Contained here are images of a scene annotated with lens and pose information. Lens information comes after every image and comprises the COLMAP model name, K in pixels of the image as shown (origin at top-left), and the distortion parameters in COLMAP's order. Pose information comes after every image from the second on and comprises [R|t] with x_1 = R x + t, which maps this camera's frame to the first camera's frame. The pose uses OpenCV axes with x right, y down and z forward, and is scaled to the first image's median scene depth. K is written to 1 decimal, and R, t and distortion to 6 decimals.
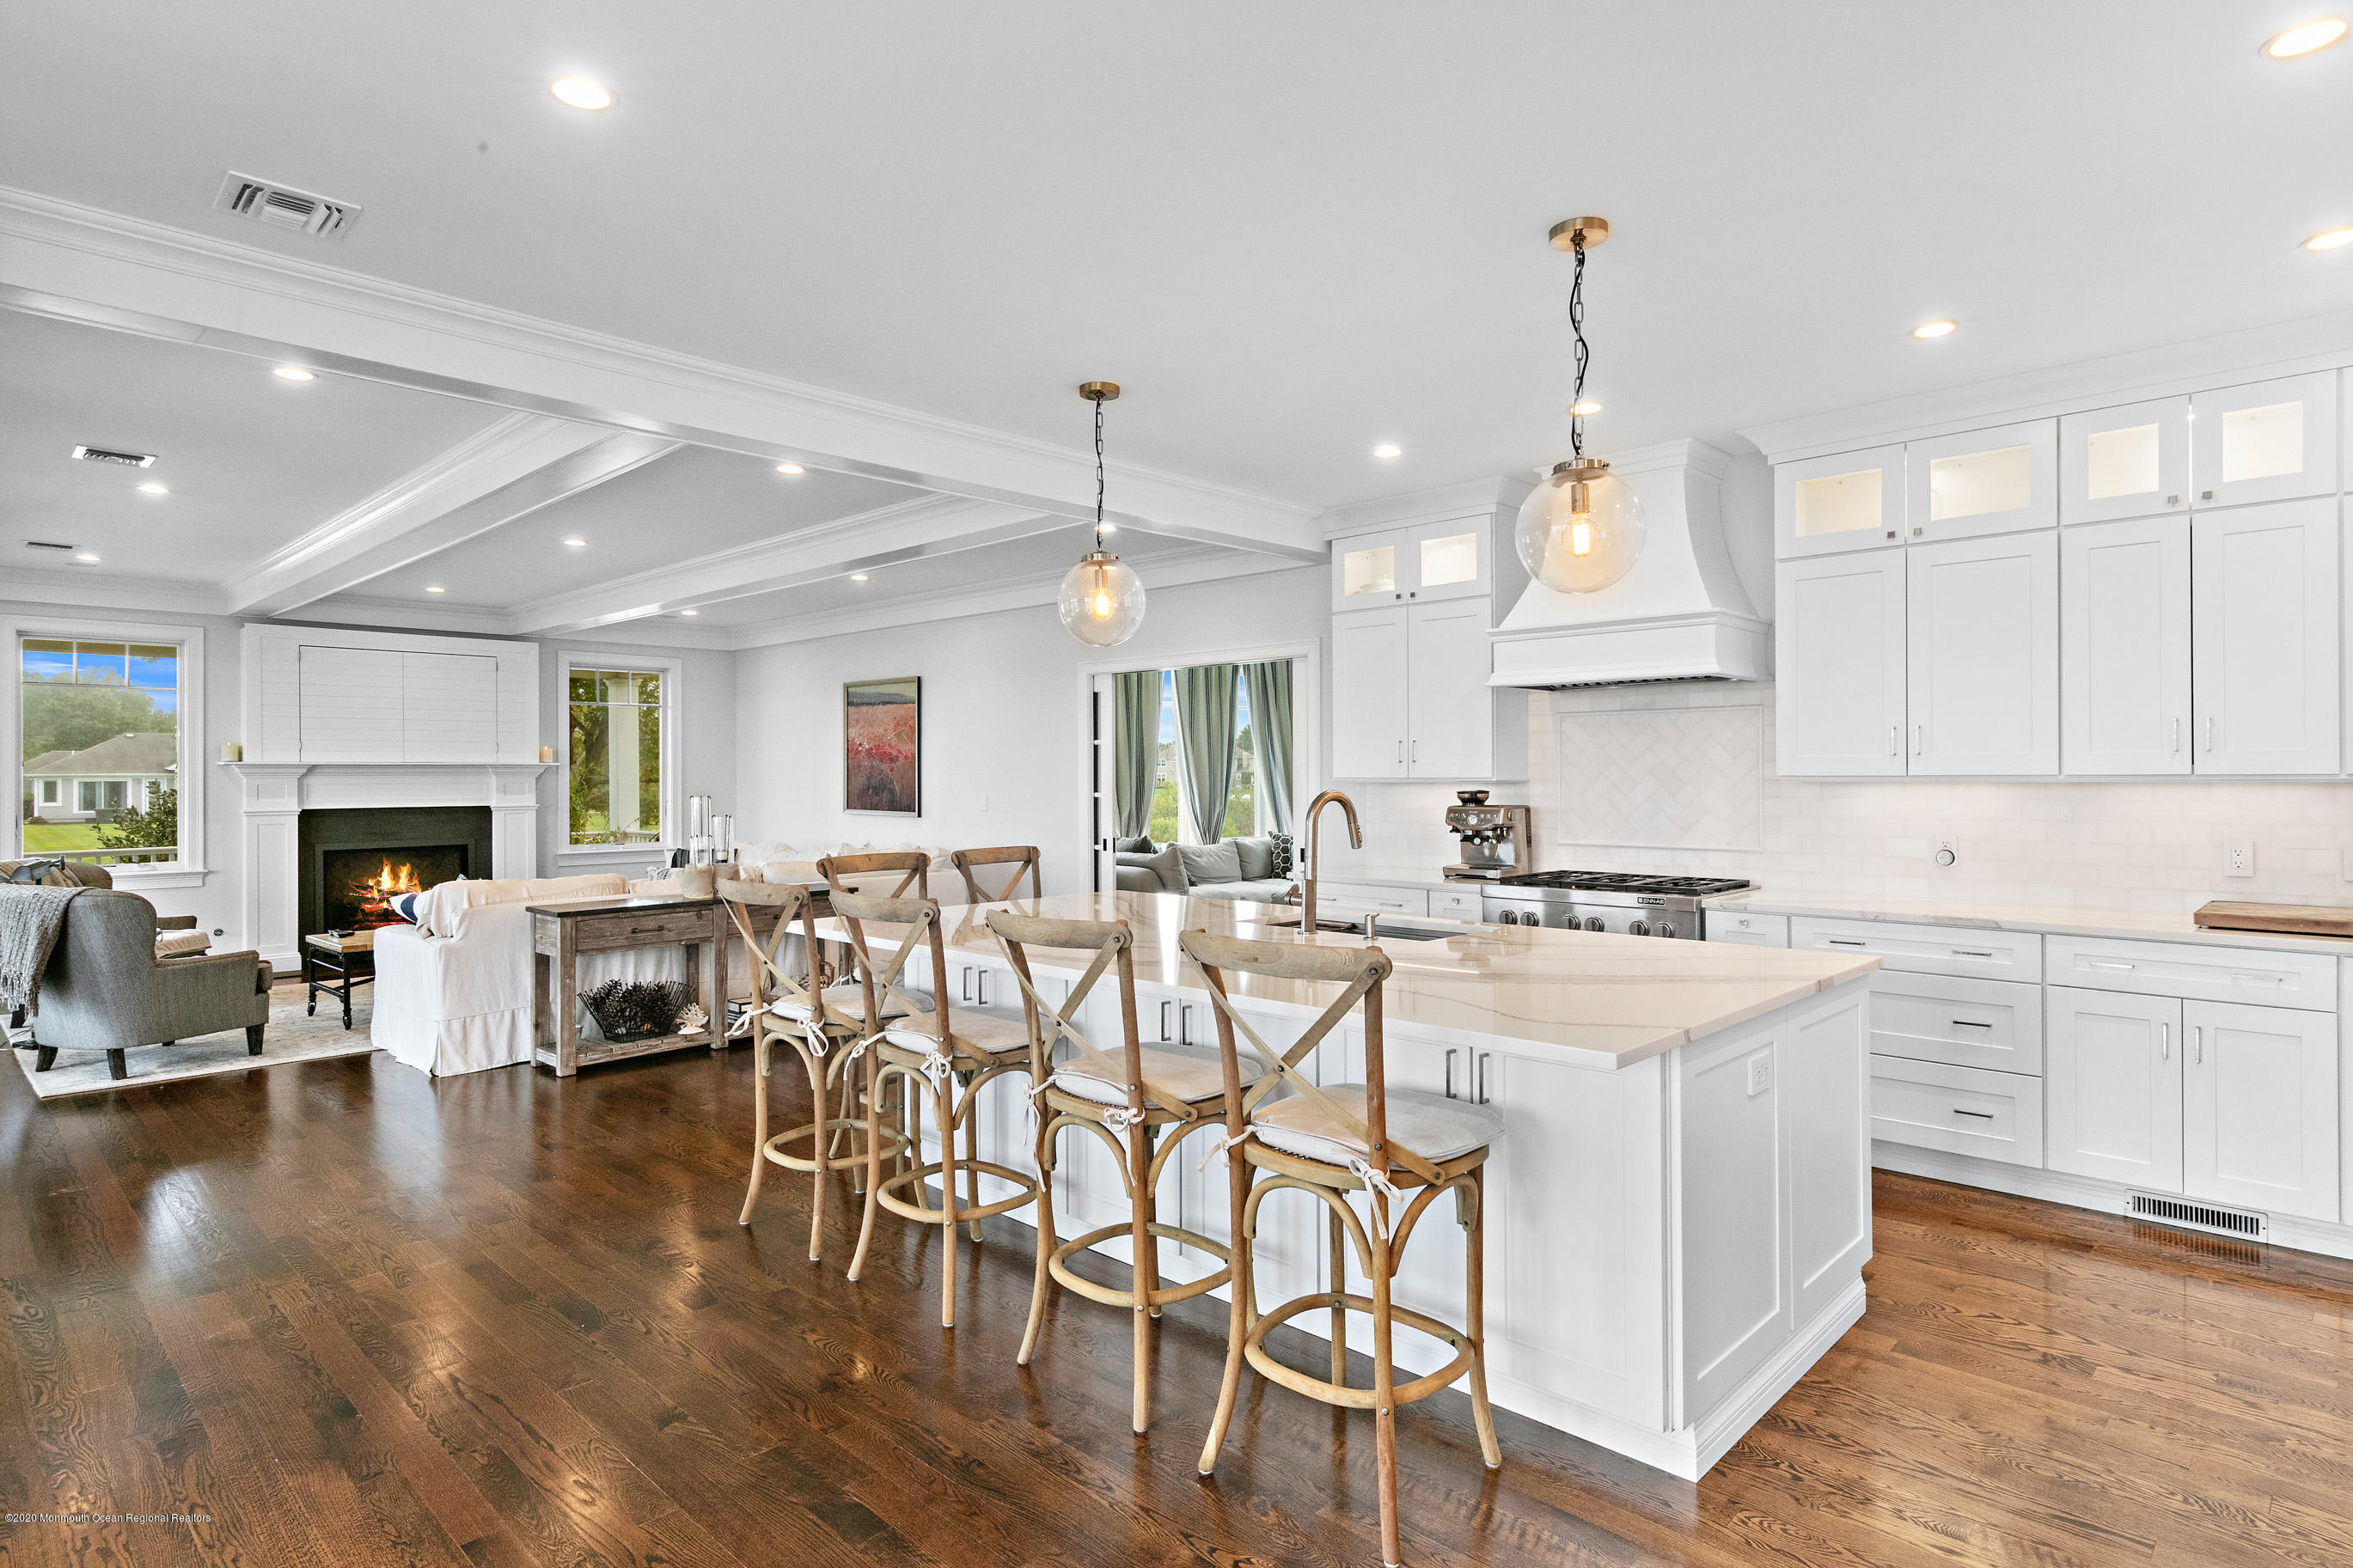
lens RADIAL K [[1231.3, 0, 1198.6], [0, 1231.3, 771.4], [0, 0, 1]] dist [-0.005376, 0.003923]
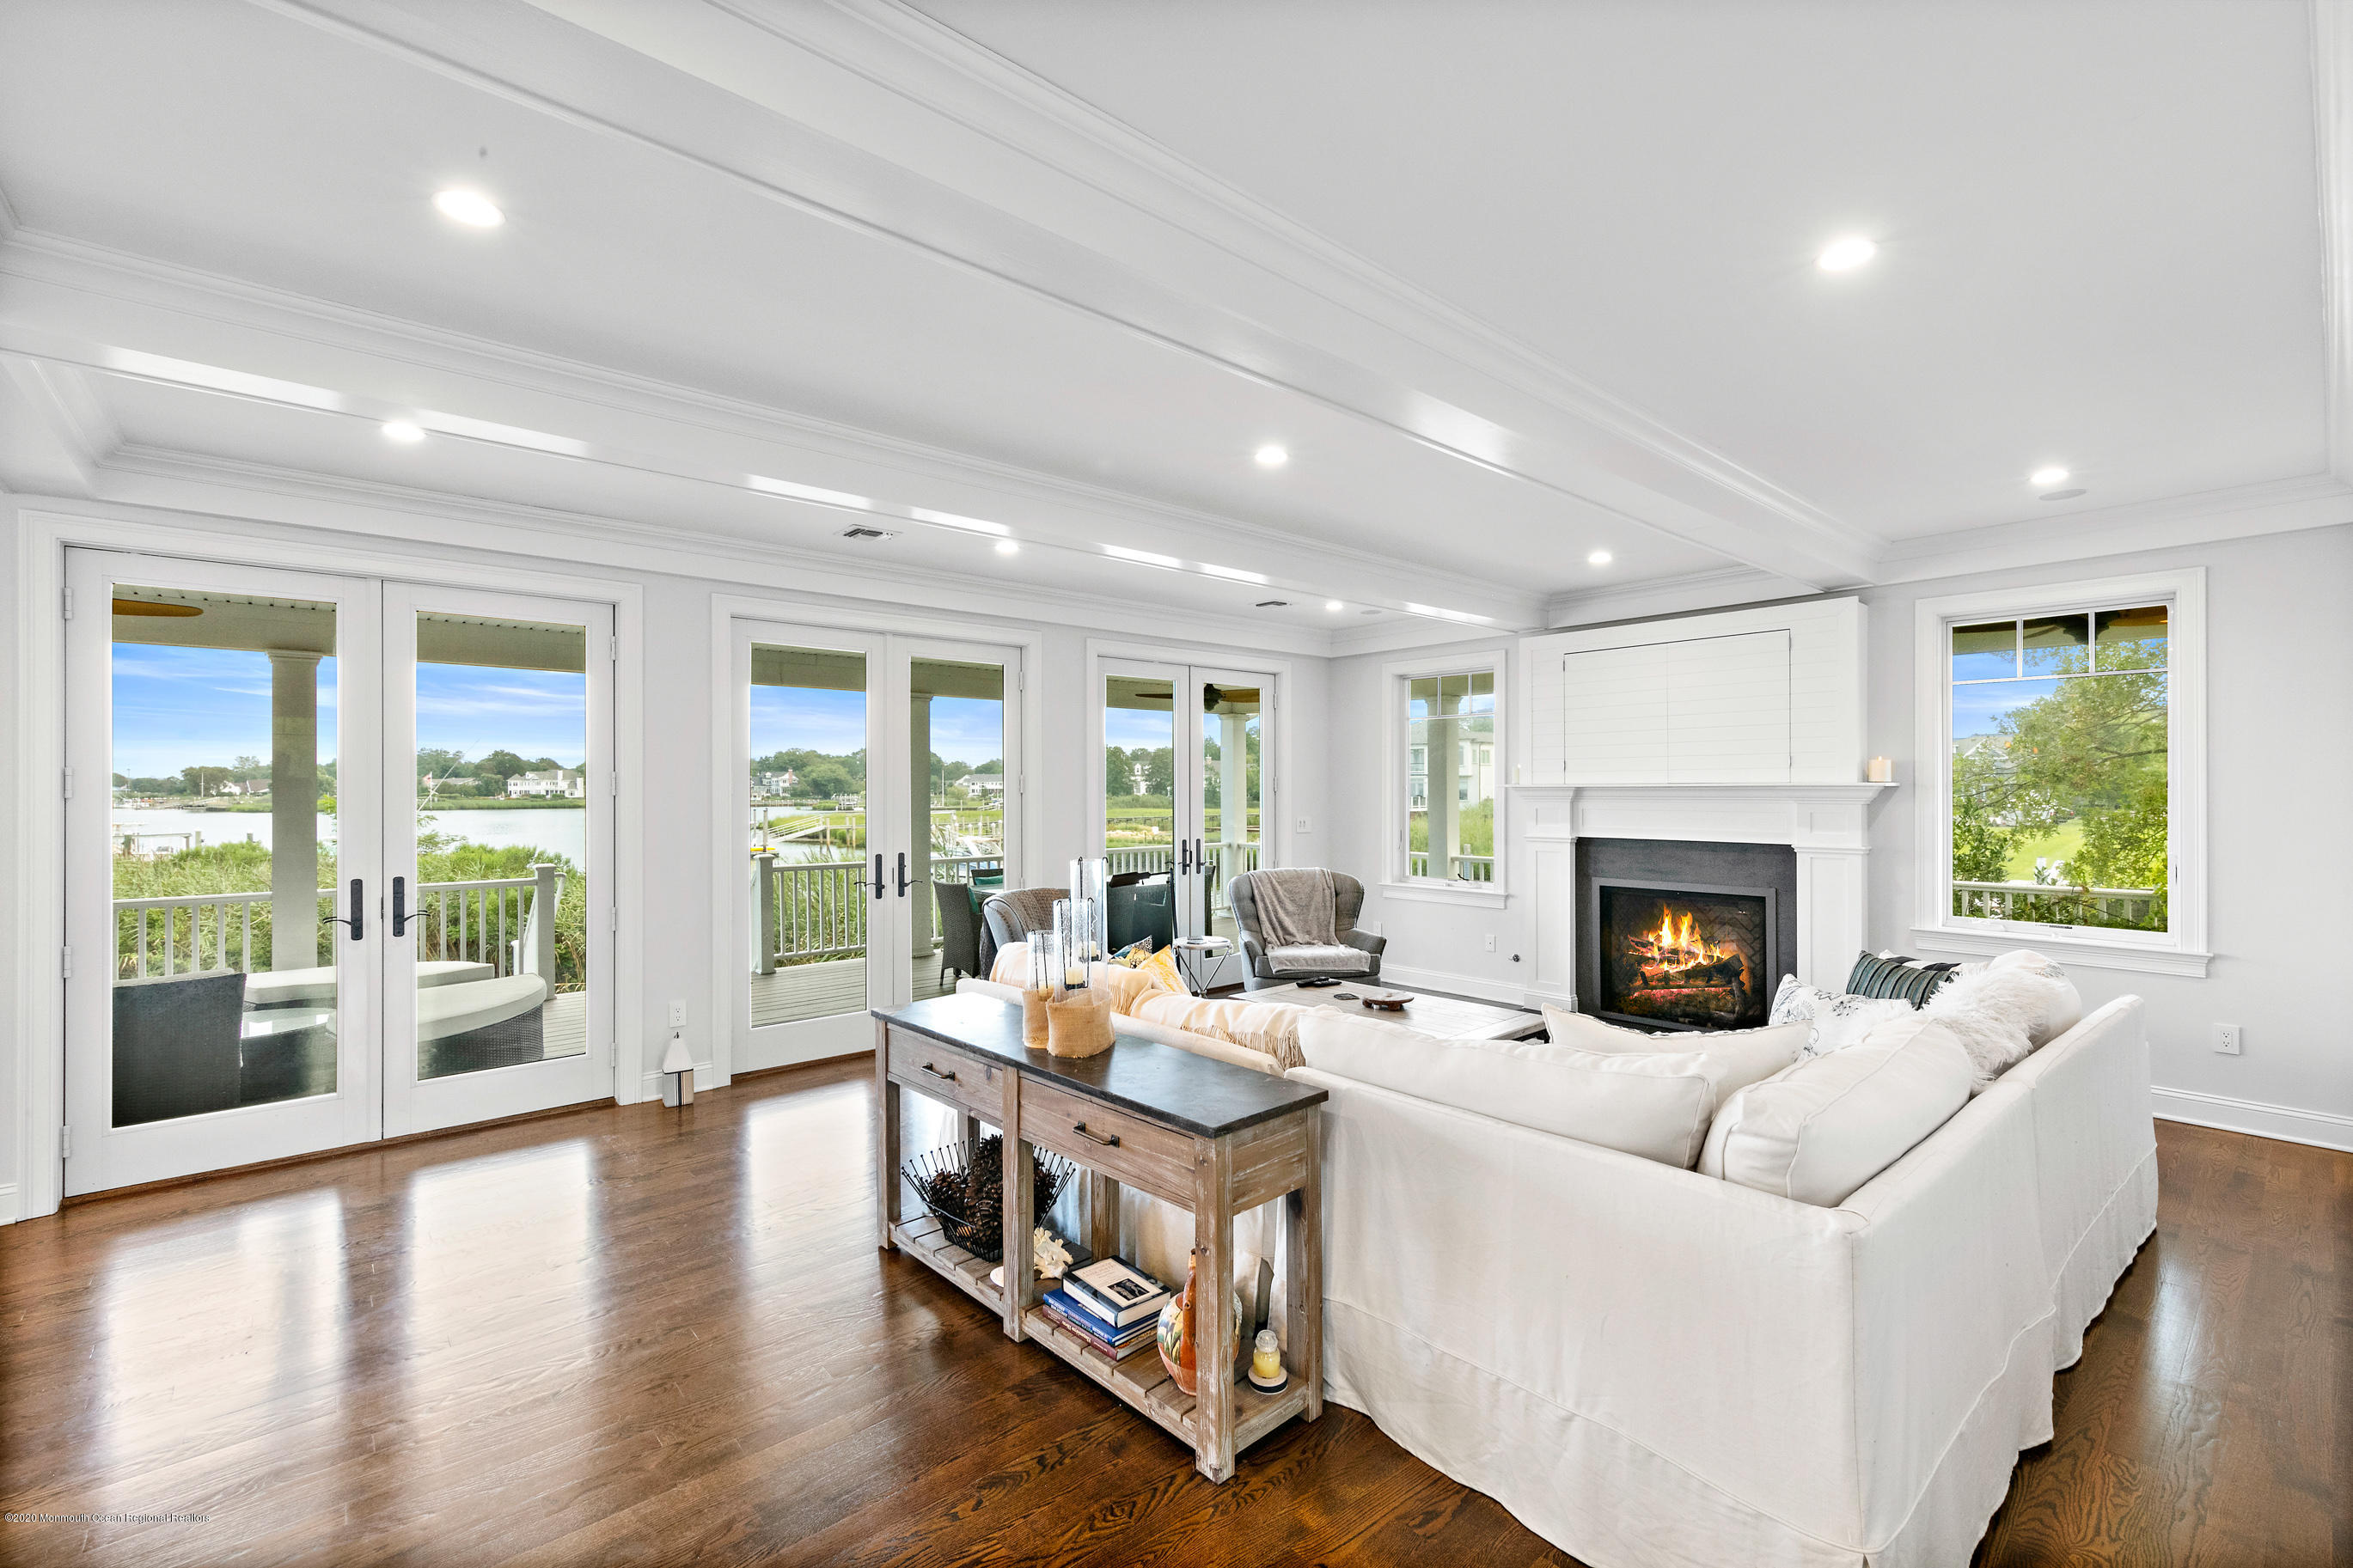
lens RADIAL K [[1001.3, 0, 1168.2], [0, 1001.3, 789.6], [0, 0, 1]] dist [0.000310, 0.000835]
pose [[-0.108630, 0.004802, -0.994071, 0.023237], [0.007060, 0.999967, 0.004059, -0.008709], [0.994057, -0.006577, -0.108660, 0.805497]]
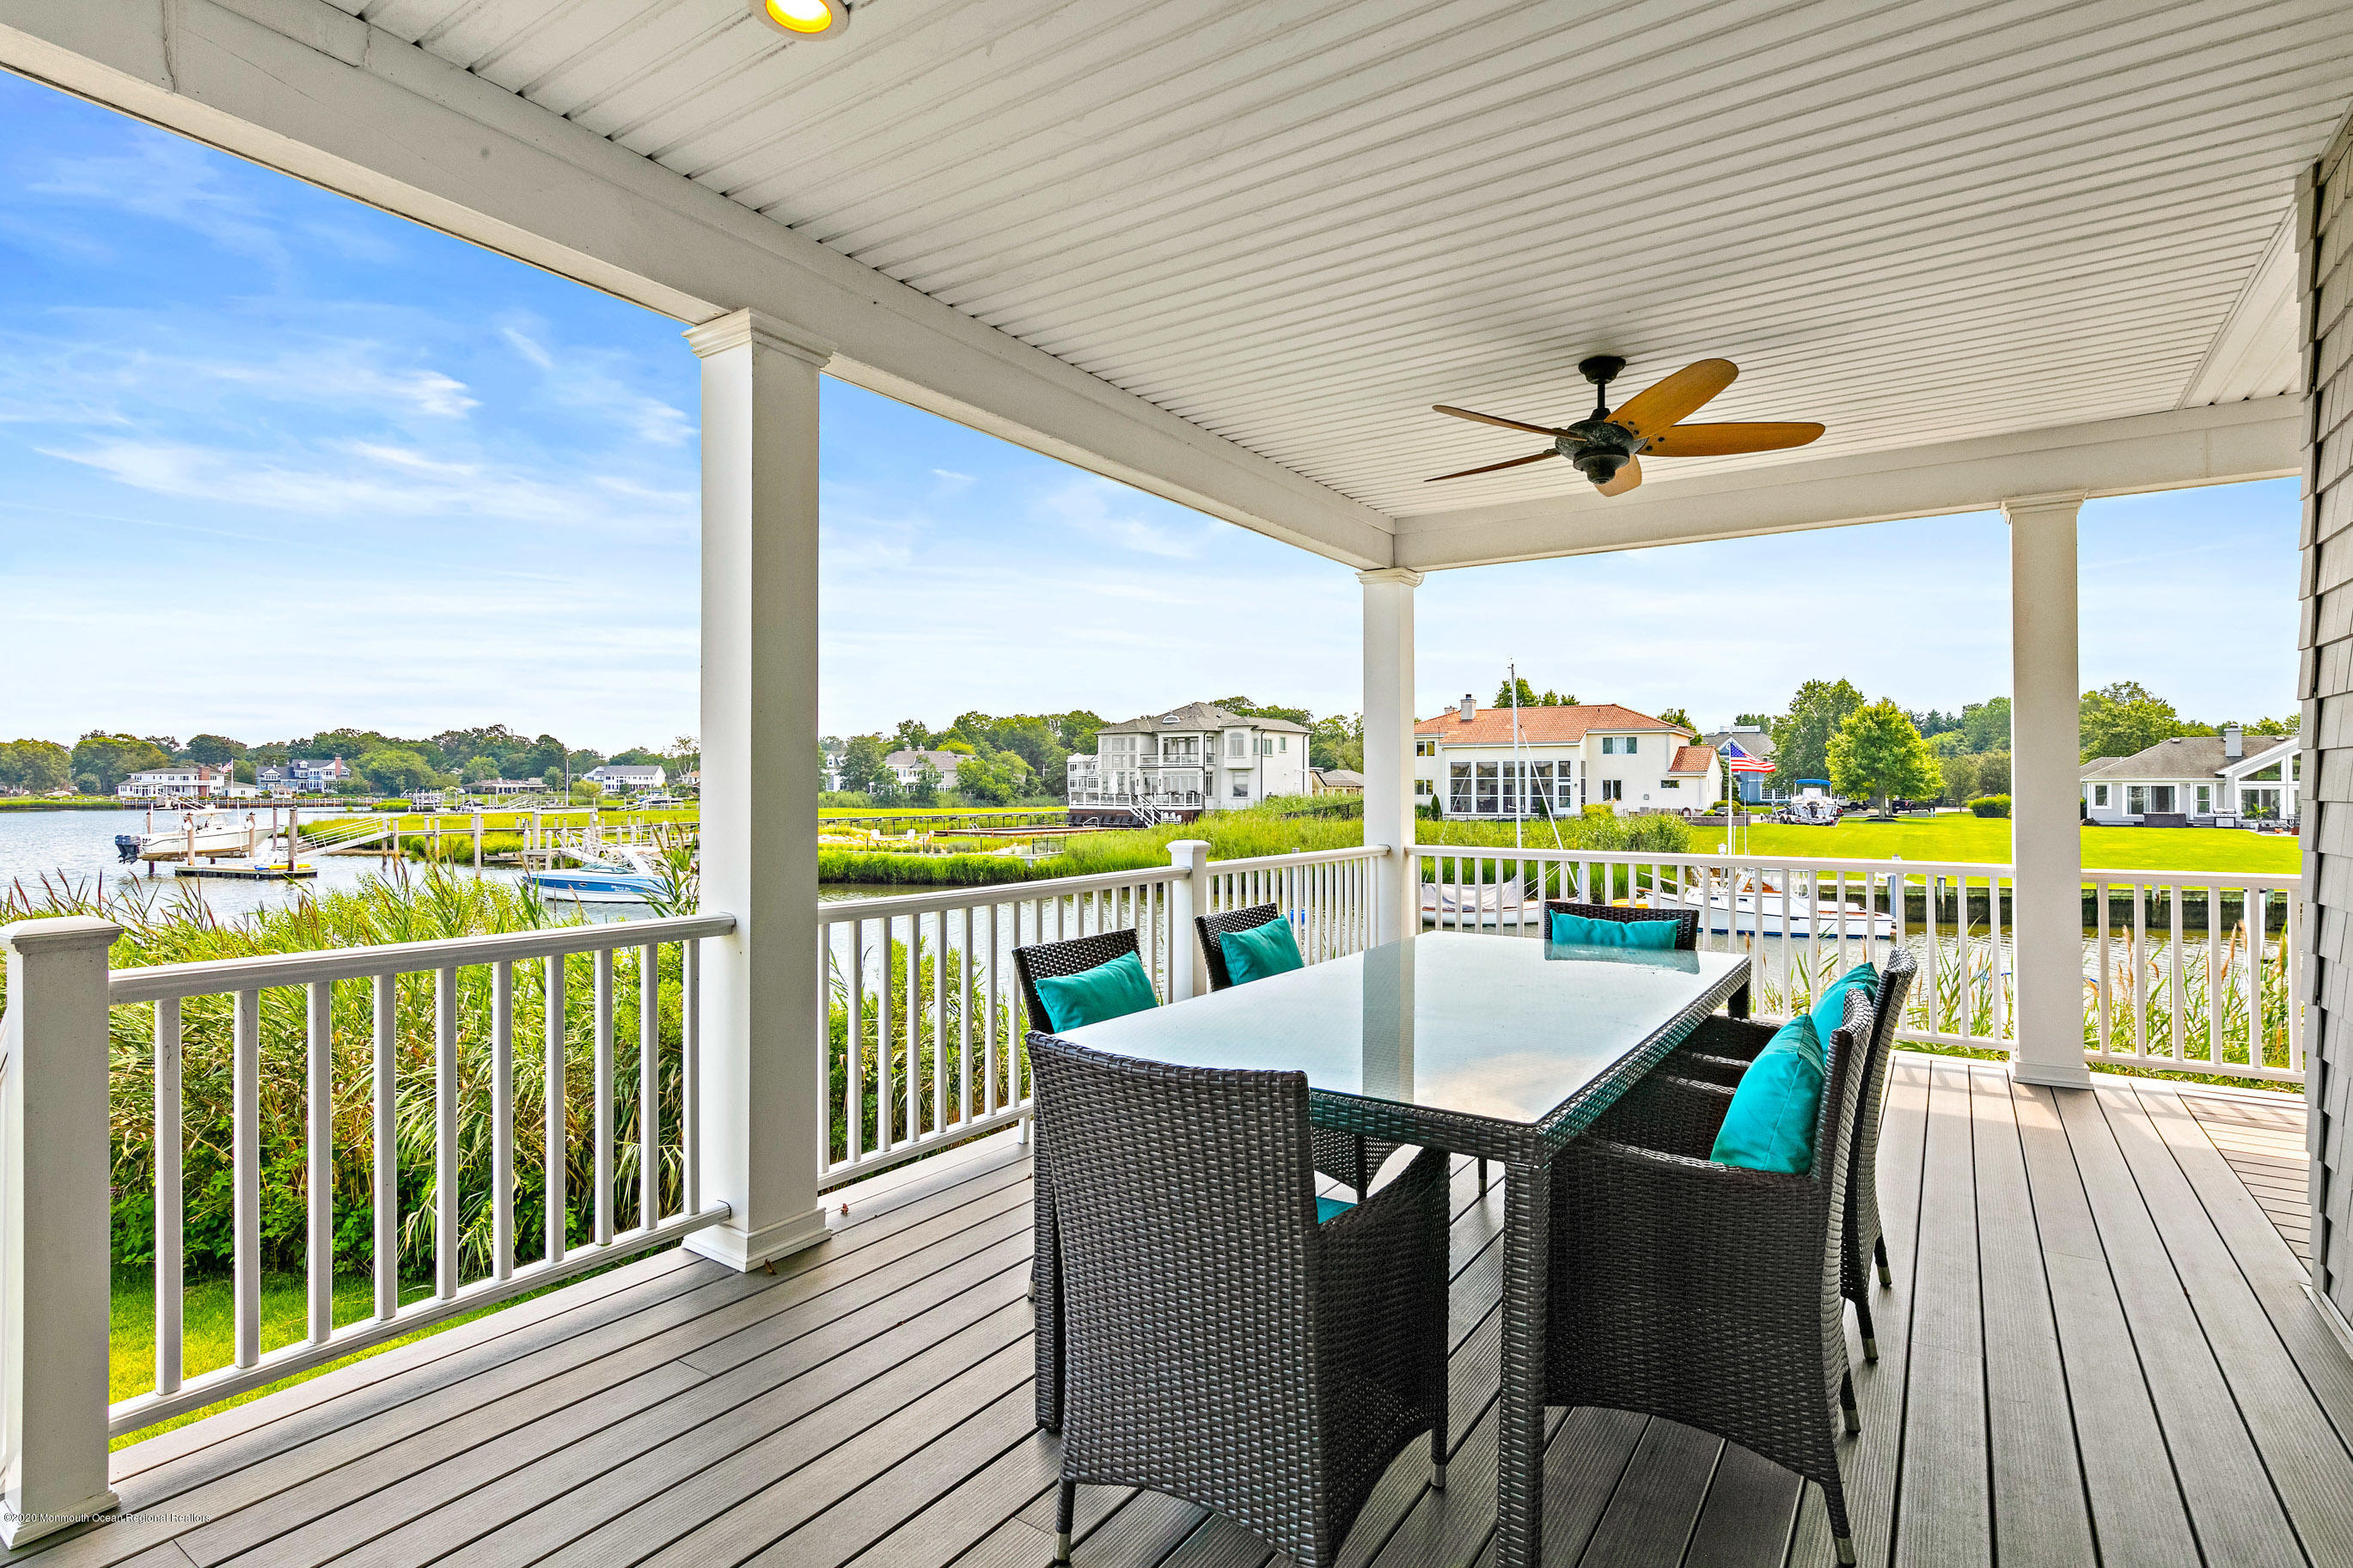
lens RADIAL K [[1148.7, 0, 1167.3], [0, 1148.7, 782.9], [0, 0, 1]] dist [0.004561, 0.000466]
pose [[0.153020, 0.000426, -0.988223, -0.670275], [0.001511, 0.999999, 0.000665, 0.030885], [0.988222, -0.001595, 0.153019, 0.484767]]
